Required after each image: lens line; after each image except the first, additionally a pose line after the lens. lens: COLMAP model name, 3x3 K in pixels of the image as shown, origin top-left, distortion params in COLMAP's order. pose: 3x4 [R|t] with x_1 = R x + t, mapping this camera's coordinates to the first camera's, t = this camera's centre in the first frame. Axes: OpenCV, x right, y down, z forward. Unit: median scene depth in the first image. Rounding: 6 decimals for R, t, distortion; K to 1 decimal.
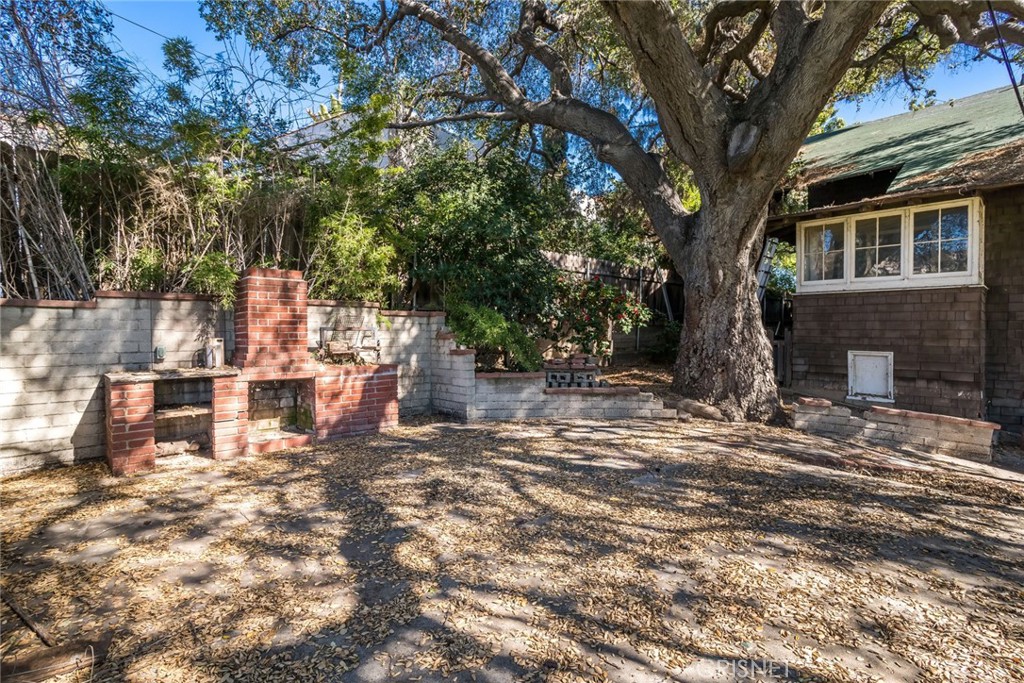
lens RADIAL K [[491.2, 0, 510.4], [0, 491.2, 338.2], [0, 0, 1]] dist [-0.053867, 0.027493]
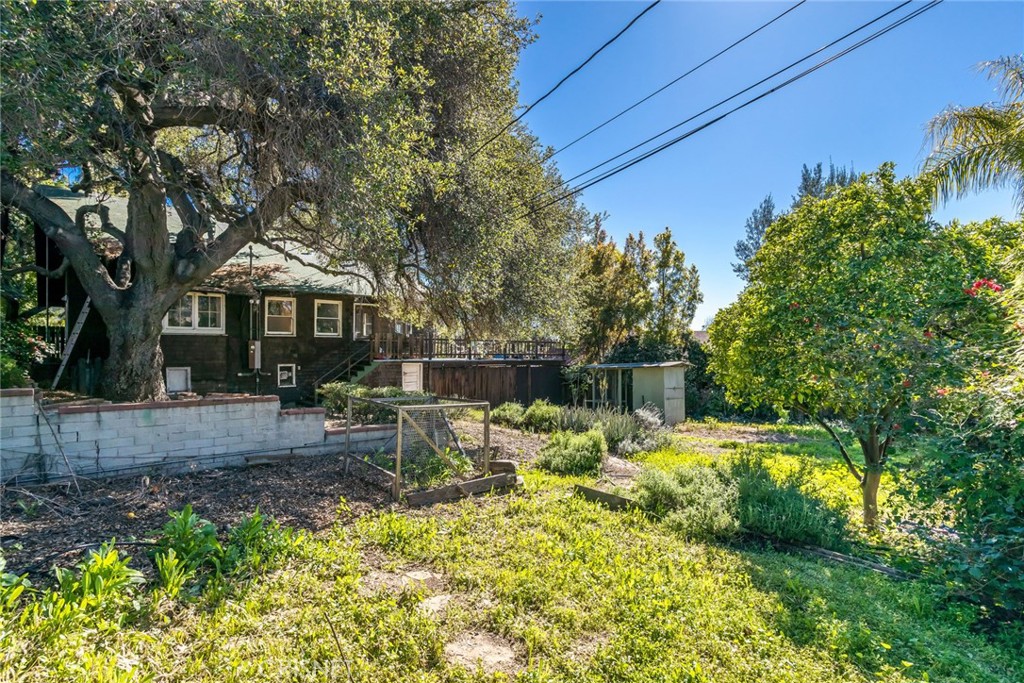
lens RADIAL K [[499.8, 0, 481.7], [0, 499.8, 348.4], [0, 0, 1]] dist [-0.000812, 0.028132]
pose [[0.055923, -0.010856, 0.998376, -1.858744], [0.010716, 0.999890, 0.010272, -0.088996], [-0.998378, 0.010124, 0.056033, -0.445698]]
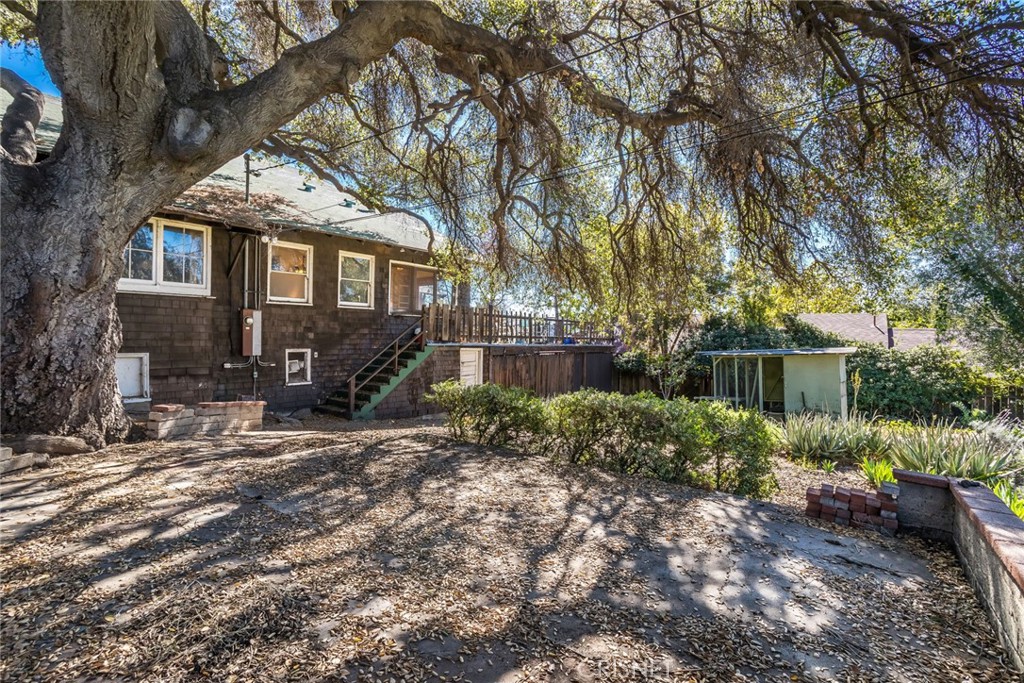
lens RADIAL K [[491.2, 0, 510.4], [0, 491.2, 338.2], [0, 0, 1]] dist [-0.053867, 0.027493]
pose [[-0.163049, -0.015389, 0.986498, -0.605951], [-0.000757, 0.999880, 0.015472, -0.033435], [-0.986618, 0.001776, -0.163041, 0.644064]]
